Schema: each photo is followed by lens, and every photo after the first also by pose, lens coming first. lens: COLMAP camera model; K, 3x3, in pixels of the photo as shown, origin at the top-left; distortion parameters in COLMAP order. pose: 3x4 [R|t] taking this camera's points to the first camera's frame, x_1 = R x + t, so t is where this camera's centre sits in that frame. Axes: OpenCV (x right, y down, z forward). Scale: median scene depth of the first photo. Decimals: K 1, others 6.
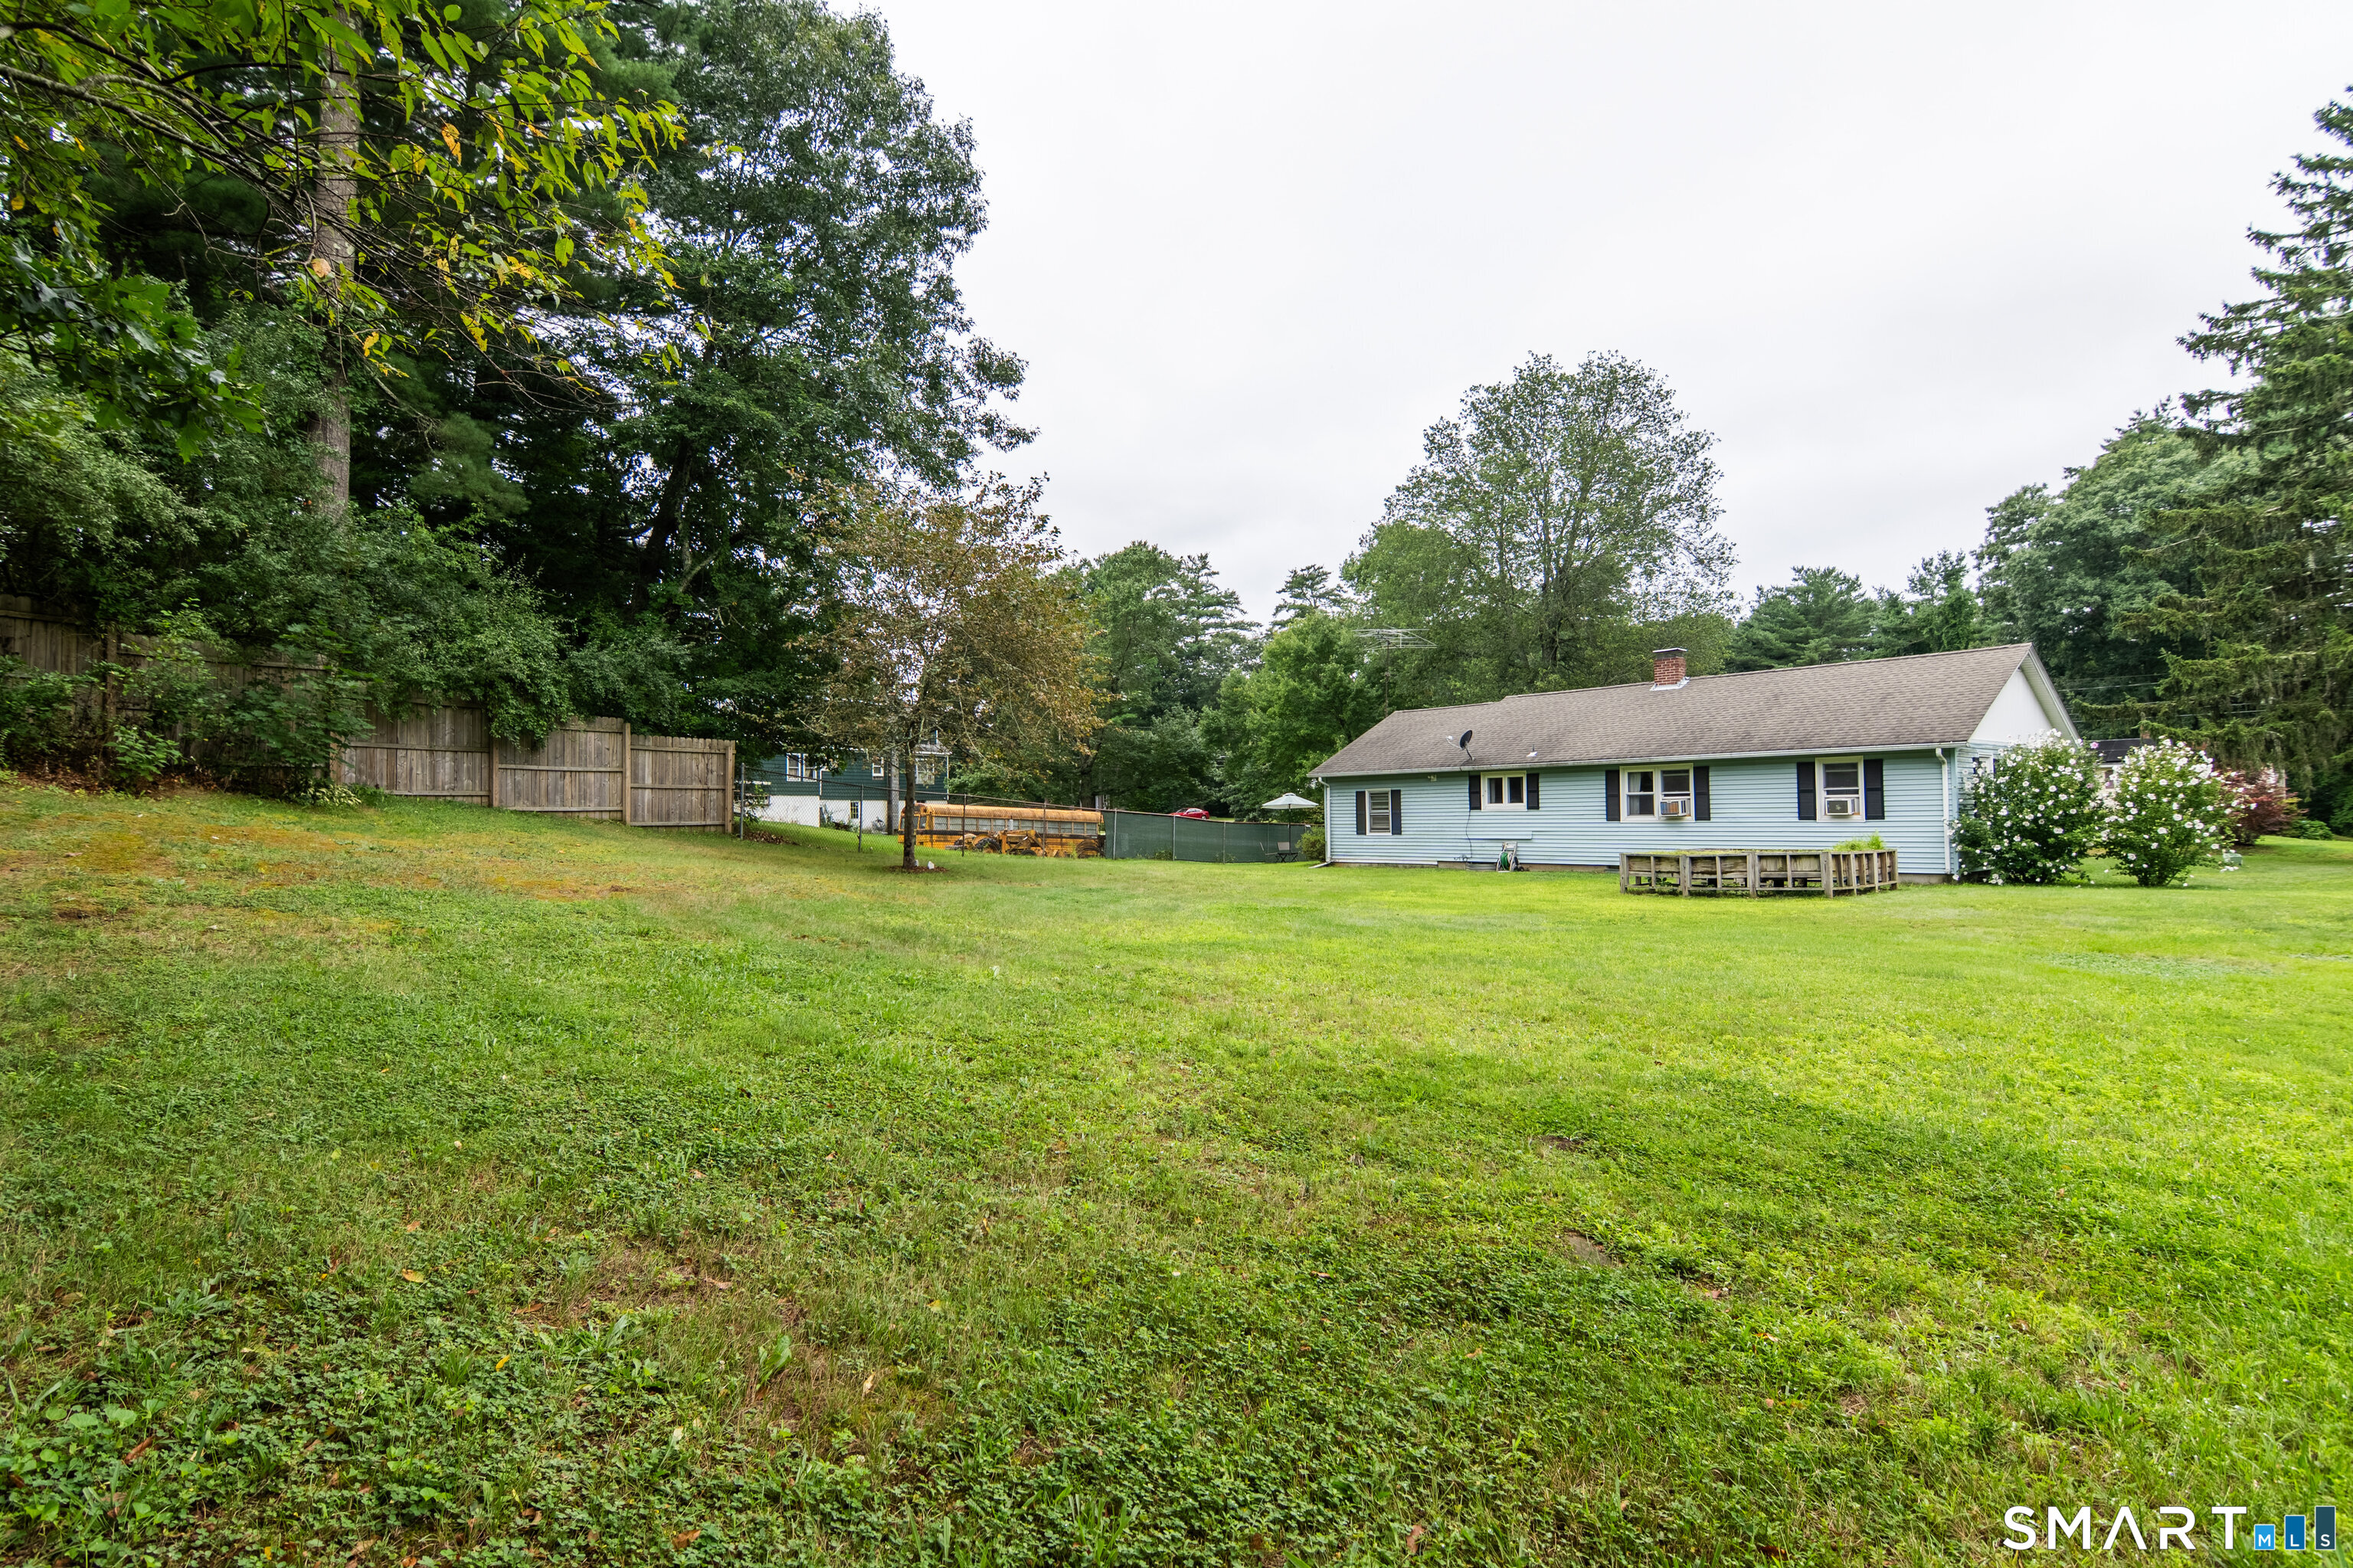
lens RADIAL K [[1137.1, 0, 1176.5], [0, 1137.1, 784.0], [0, 0, 1]] dist [0.000703, 0.000074]
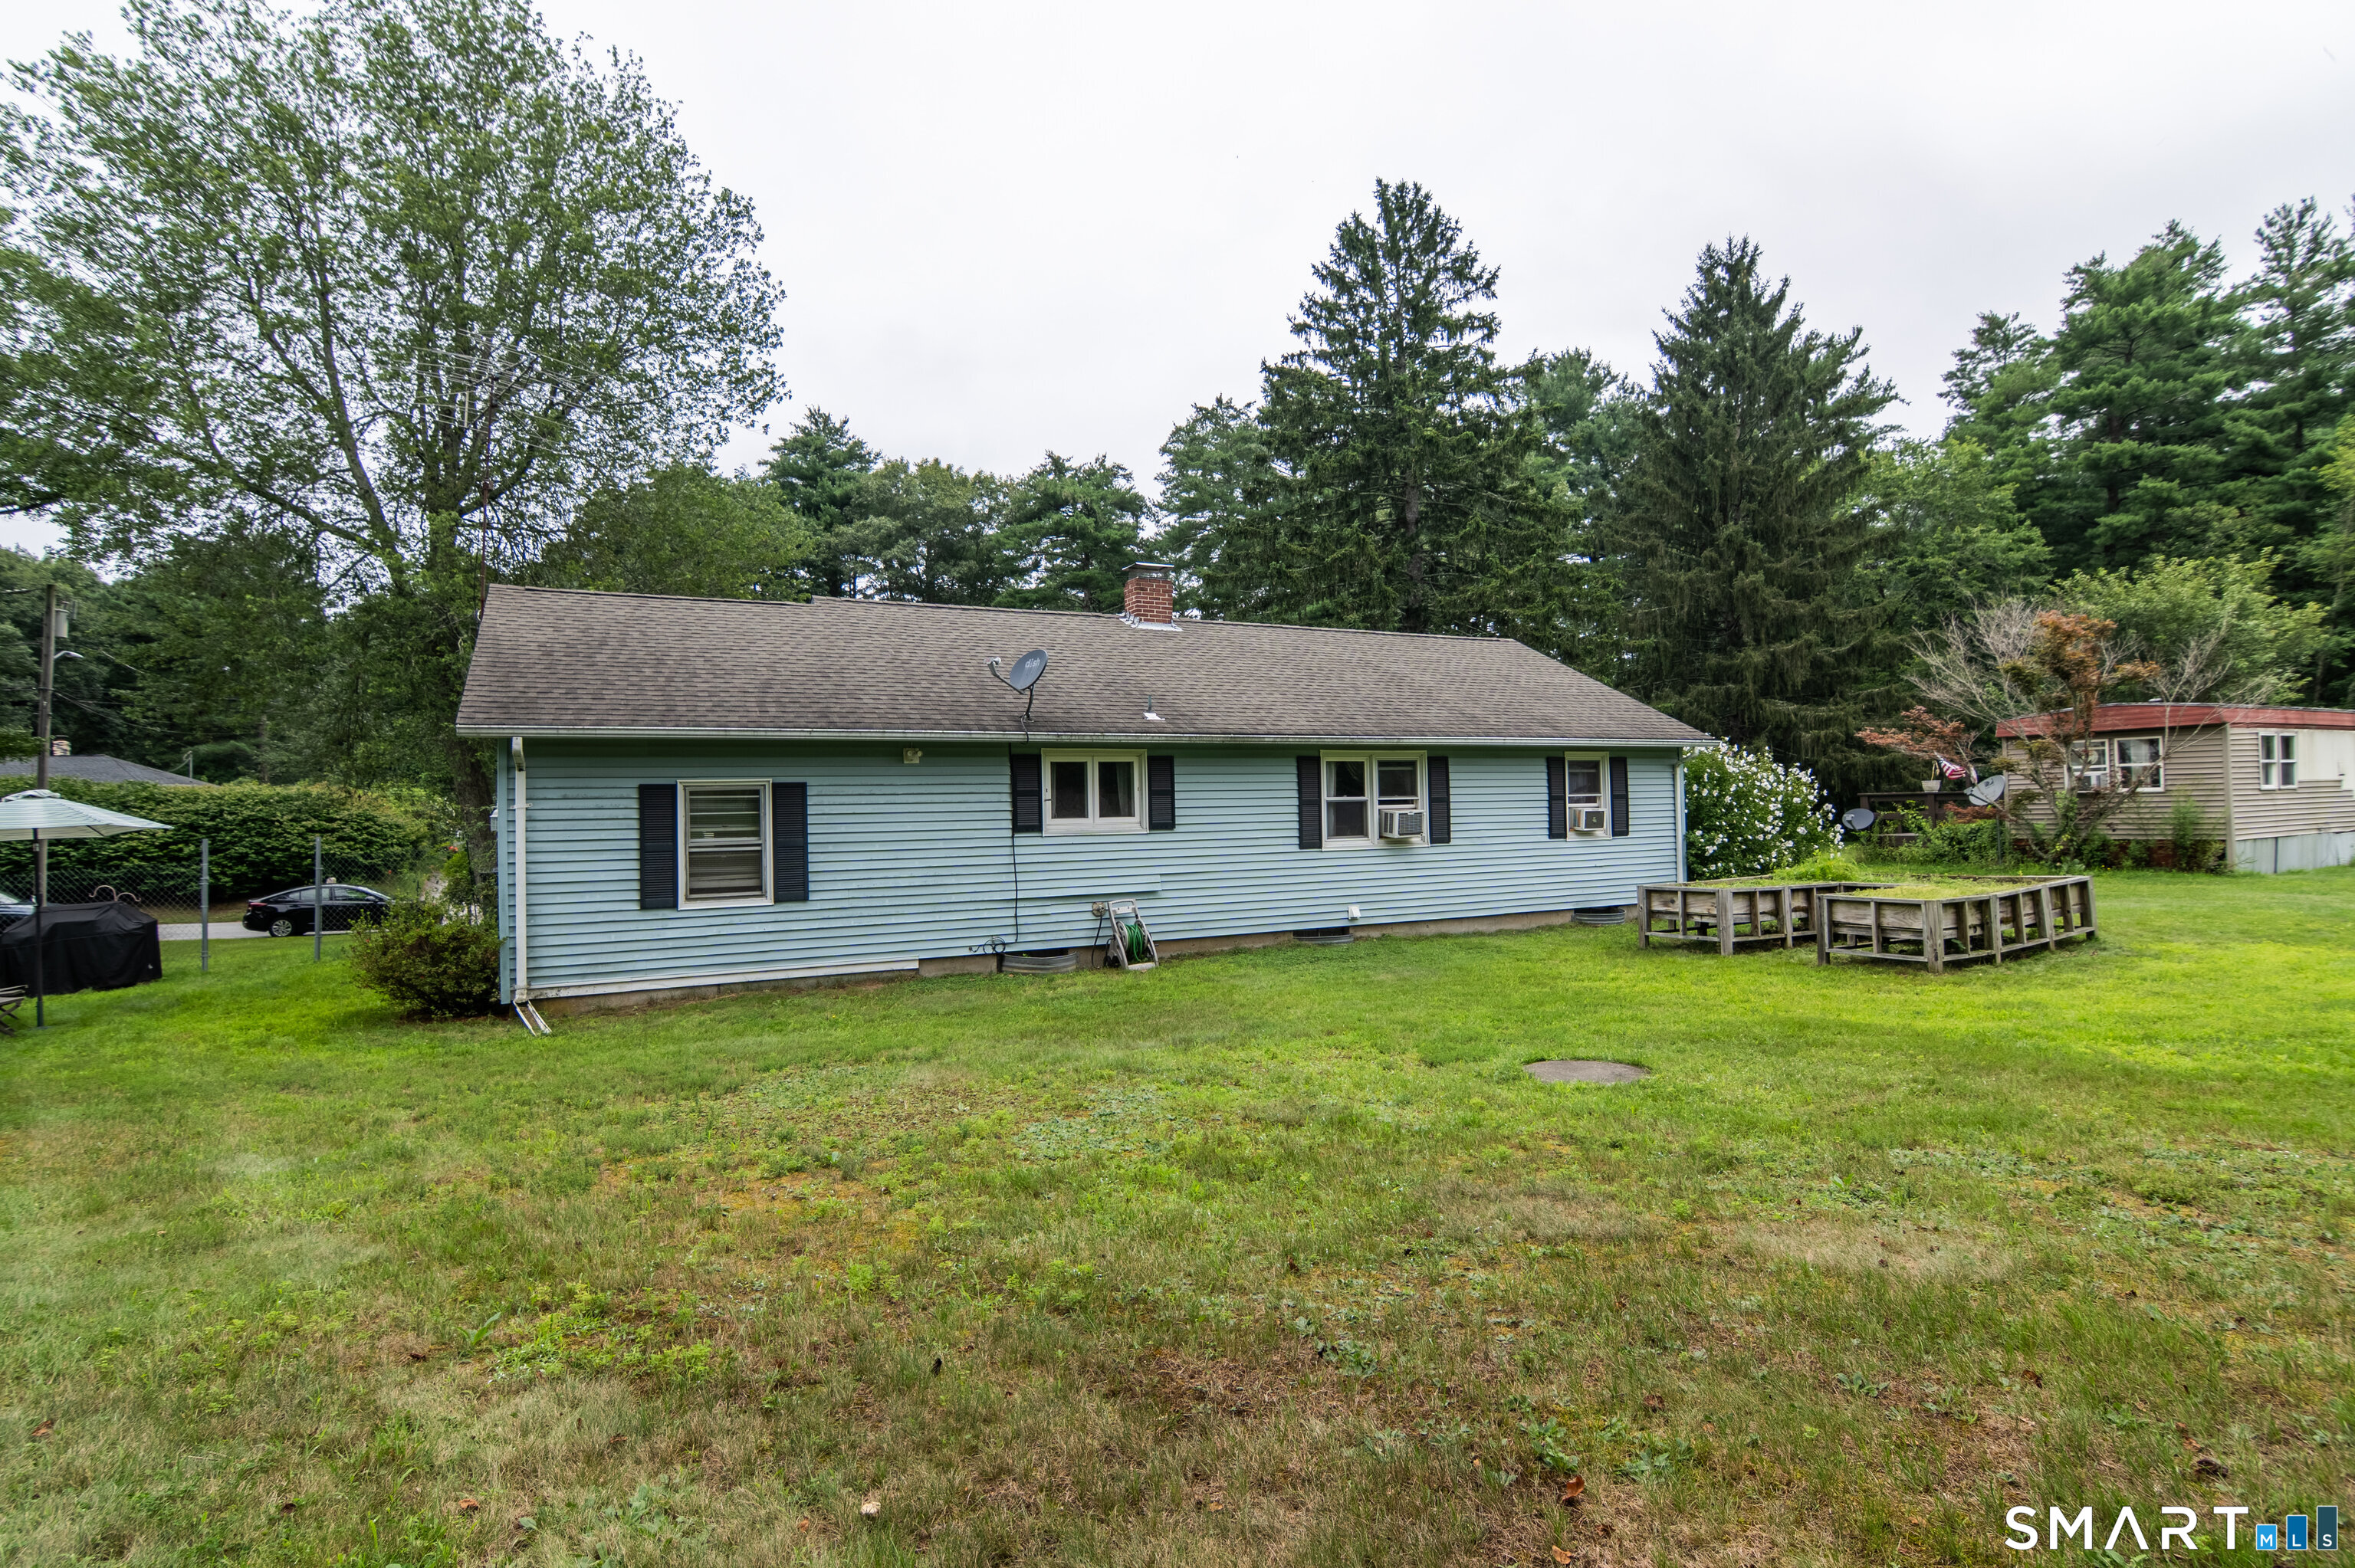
lens RADIAL K [[1137.8, 0, 1177.5], [0, 1137.8, 784.0], [0, 0, 1]] dist [0.000703, 0.000074]
pose [[0.241645, 0.016126, 0.970231, -0.152958], [-0.019327, 0.999744, -0.011803, 0.008180], [-0.970172, -0.015899, 0.241895, 0.861047]]
